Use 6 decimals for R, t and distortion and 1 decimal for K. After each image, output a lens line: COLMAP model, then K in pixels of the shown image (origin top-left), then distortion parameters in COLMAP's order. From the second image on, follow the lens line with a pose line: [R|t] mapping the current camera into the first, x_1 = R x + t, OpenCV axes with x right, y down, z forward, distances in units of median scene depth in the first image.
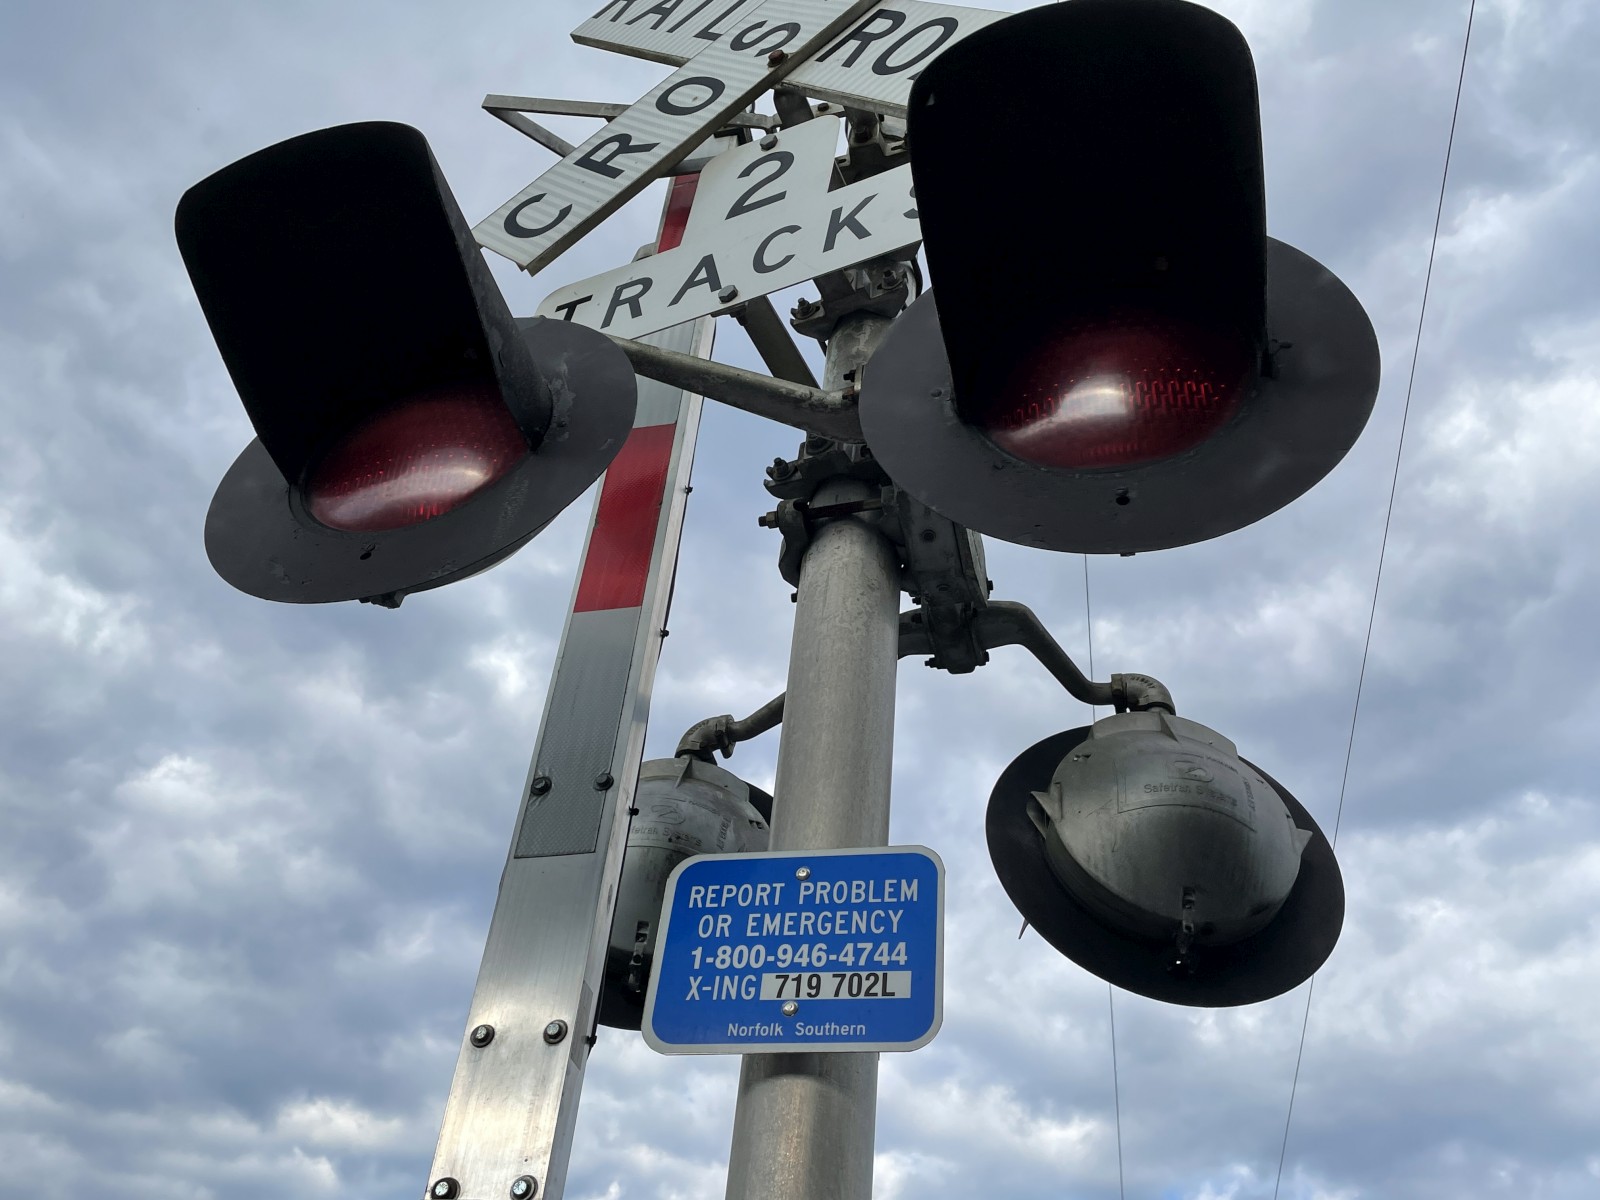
lens RADIAL K [[1423.6, 0, 800.0], [0, 1423.6, 600.0], [0, 0, 1]] dist [0.170984, -0.289472]
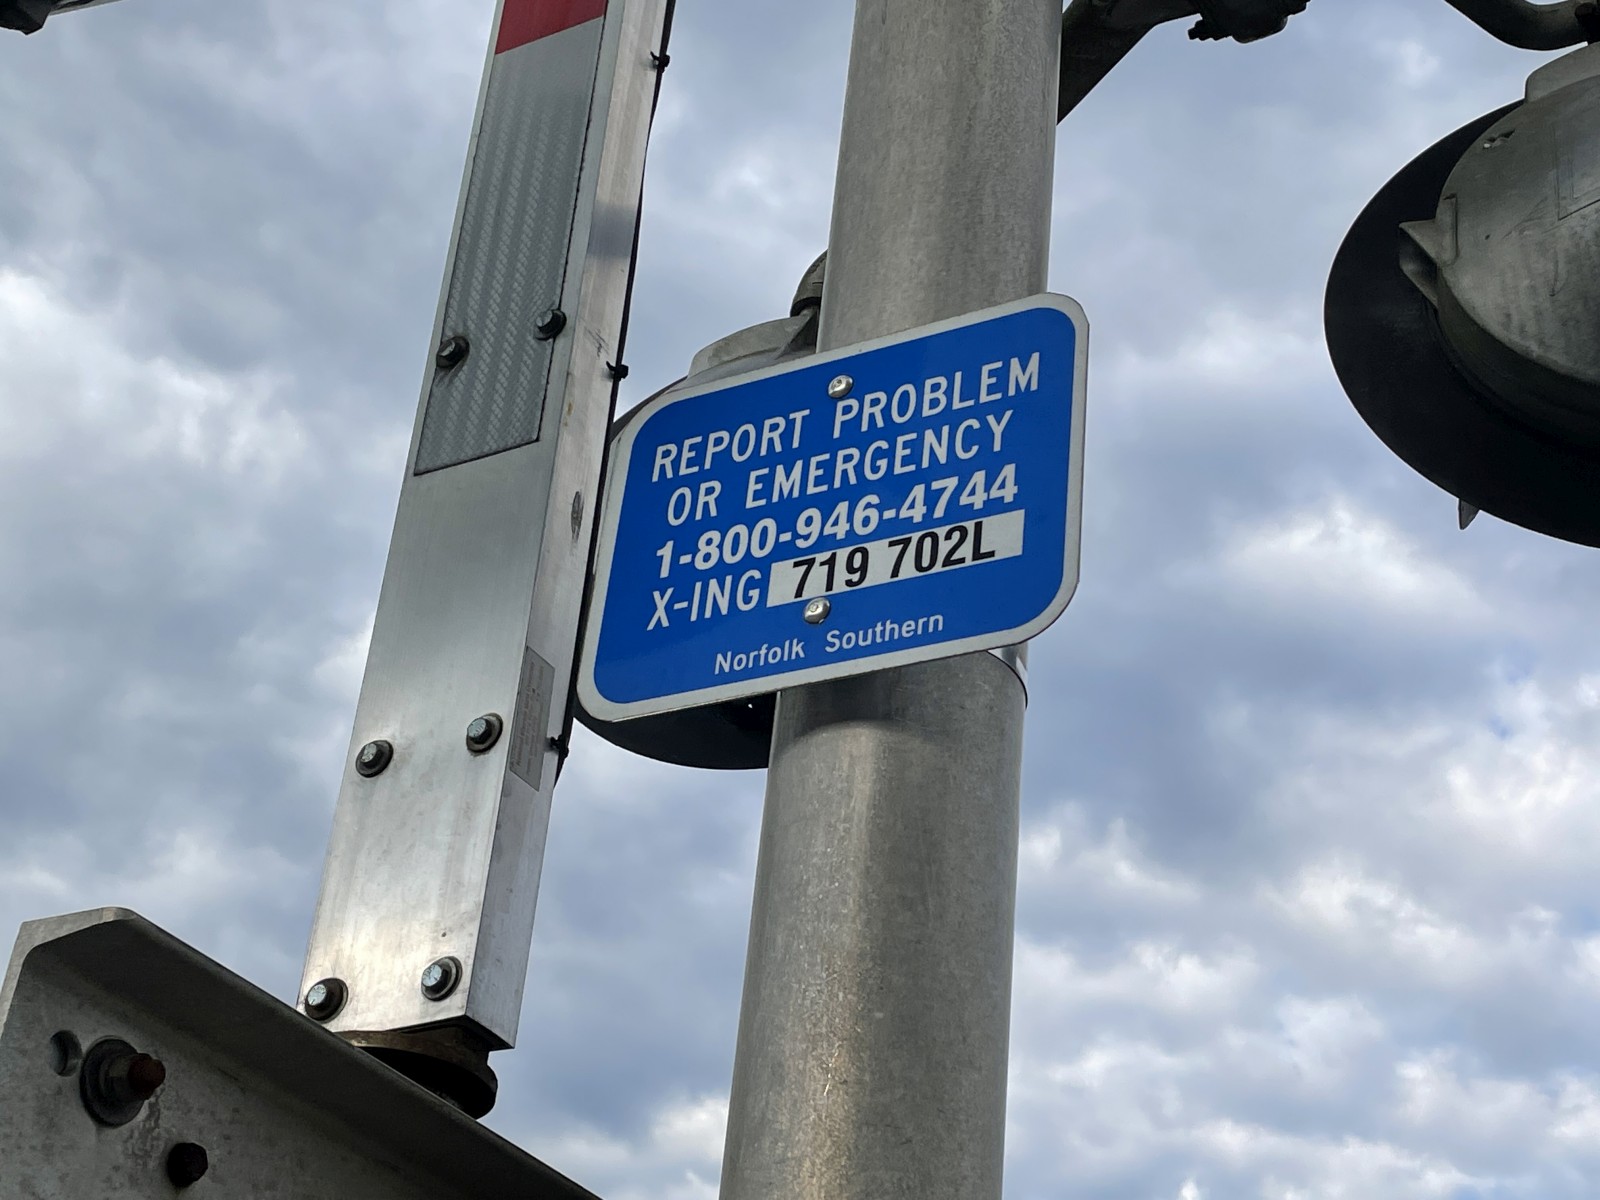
lens RADIAL K [[2437.0, 0, 796.0], [0, 2437.0, 609.6], [0, 0, 1]] dist [0.261182, -0.805657]
pose [[0.960998, -0.147338, -0.234040, 0.191102], [0.181510, 0.974516, 0.131804, 0.151852], [0.208657, -0.169144, 0.963251, 0.105063]]
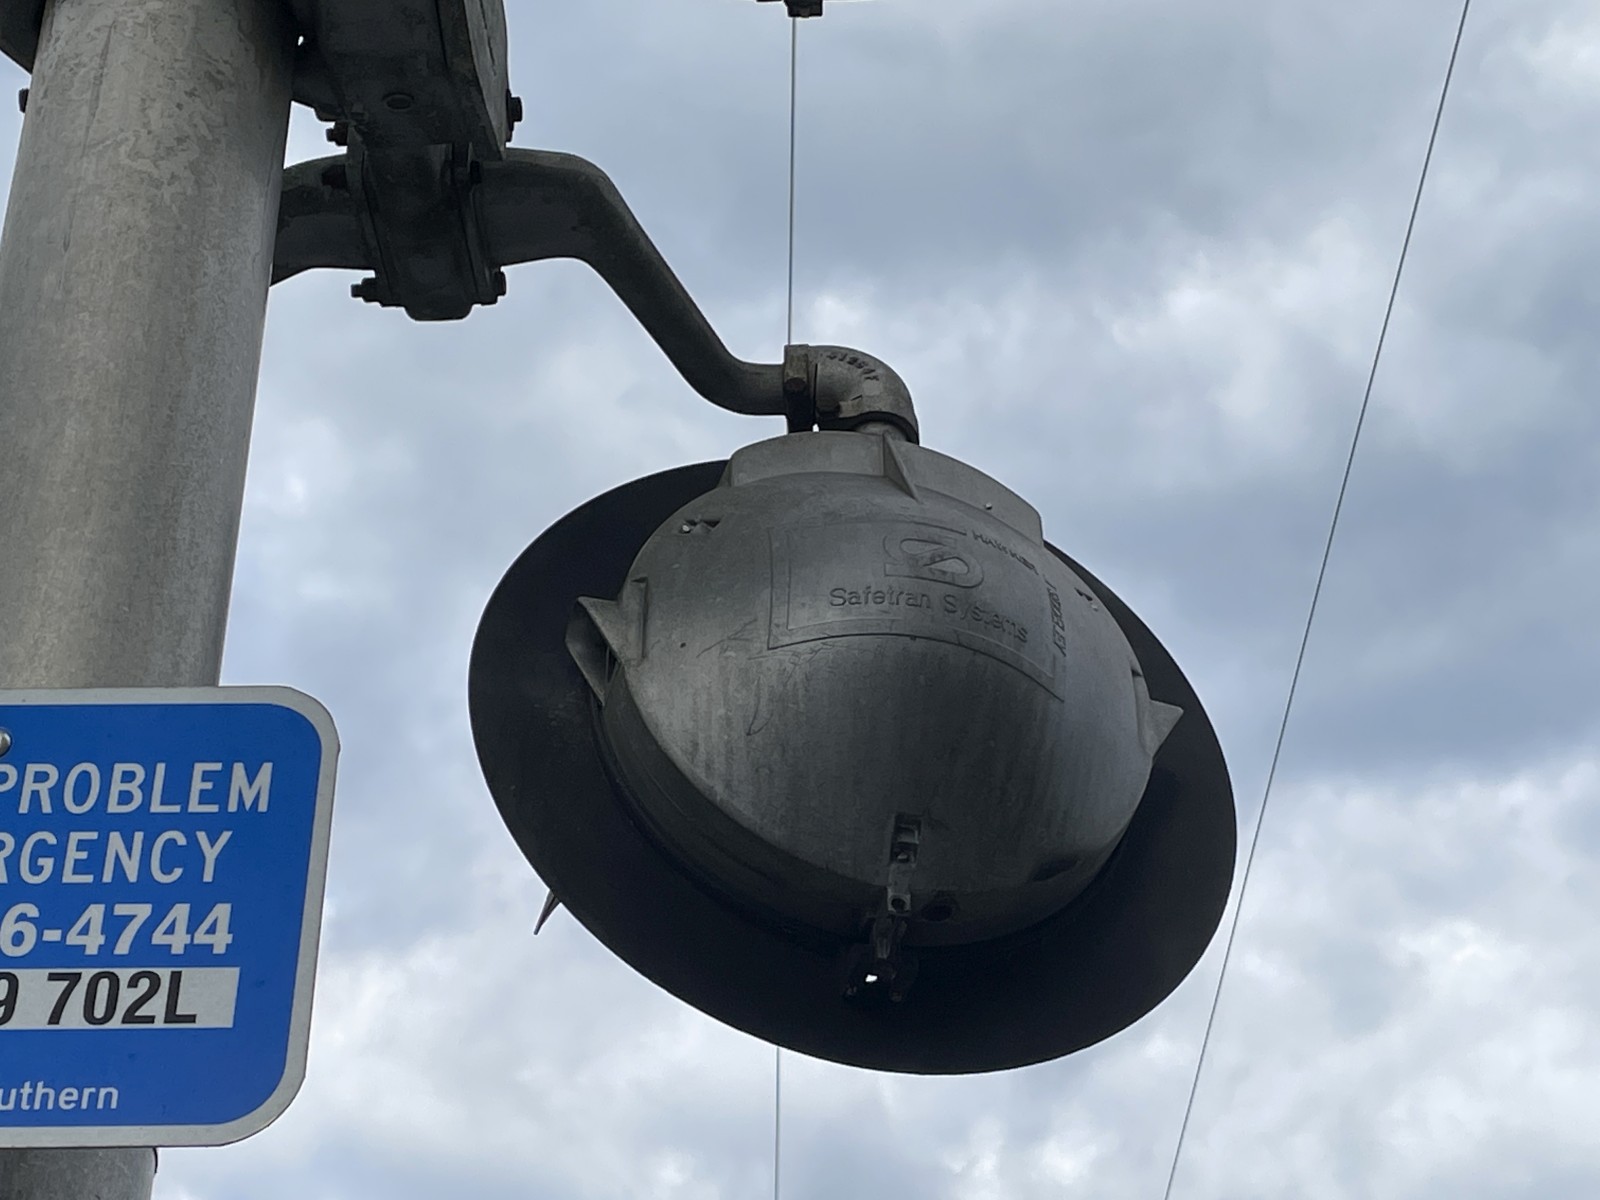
lens RADIAL K [[3272.1, 0, 799.8], [0, 3272.1, 696.4], [0, 0, 1]] dist [0.213573, -0.653797]
pose [[0.979076, 0.038151, 0.199888, 0.039658], [-0.065228, 0.989277, 0.130678, 0.038981], [-0.192759, -0.140982, 0.971065, 0.034607]]
